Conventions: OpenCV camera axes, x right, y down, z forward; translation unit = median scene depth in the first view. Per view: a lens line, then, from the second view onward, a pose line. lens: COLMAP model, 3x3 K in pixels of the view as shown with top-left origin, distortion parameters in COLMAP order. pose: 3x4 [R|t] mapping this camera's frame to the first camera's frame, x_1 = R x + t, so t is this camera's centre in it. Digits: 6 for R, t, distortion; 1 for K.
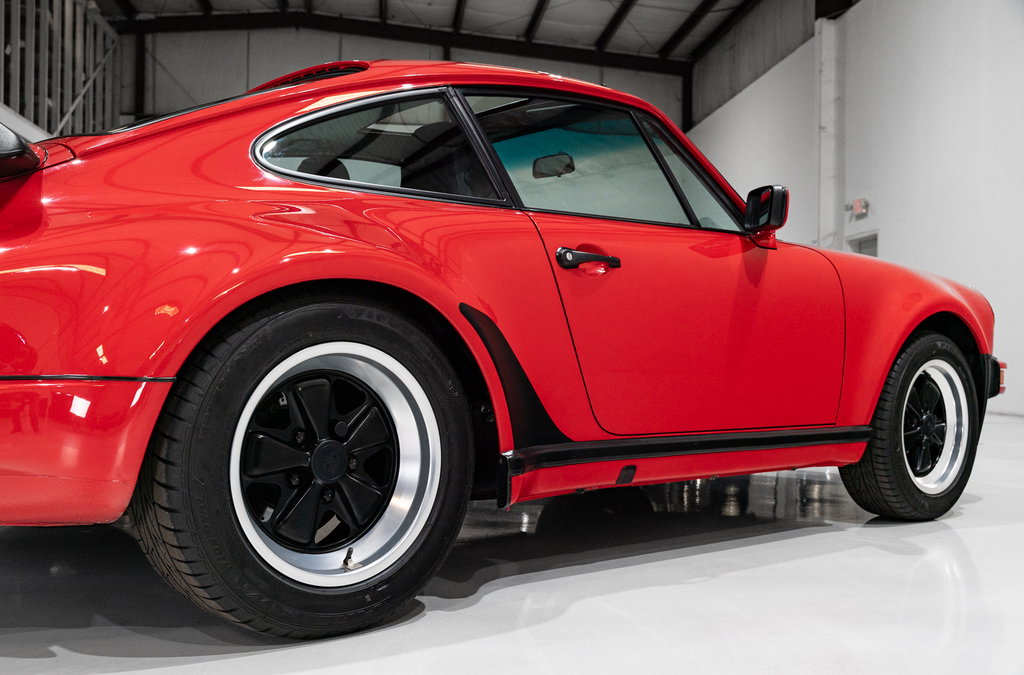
lens RADIAL K [[1024.1, 0, 501.1], [0, 1024.1, 352.4], [0, 0, 1]] dist [-0.005741, 0.000000]
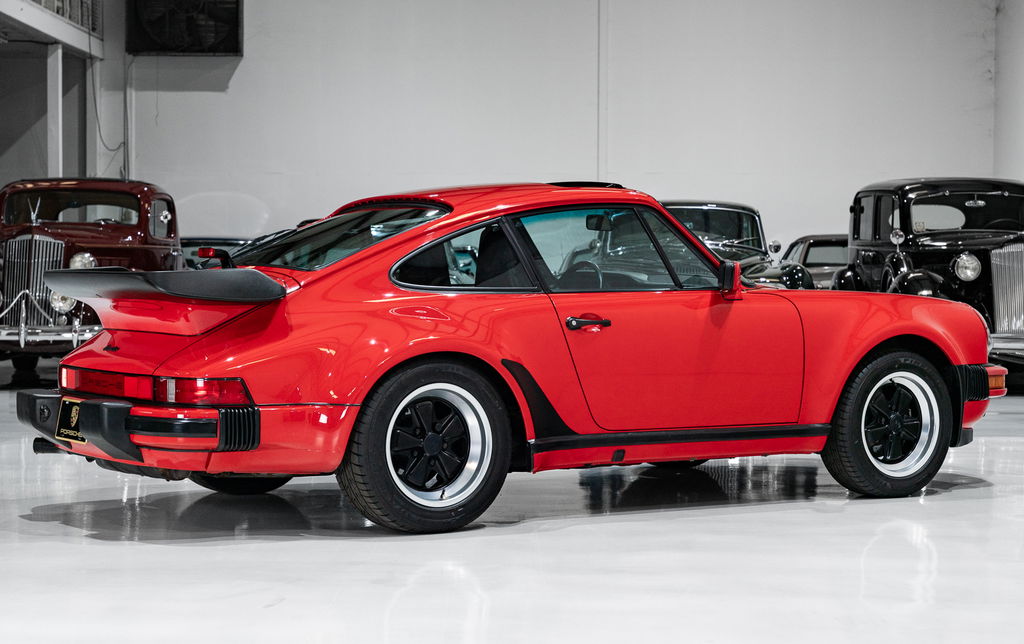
lens RADIAL K [[2029.8, 0, 510.6], [0, 2029.8, 318.1], [0, 0, 1]] dist [0.066223, 0.000000]
pose [[0.991842, -0.006234, -0.127323, 0.374911], [0.009673, 0.999605, 0.026405, -0.185490], [0.127108, -0.027422, 0.991510, -2.226101]]
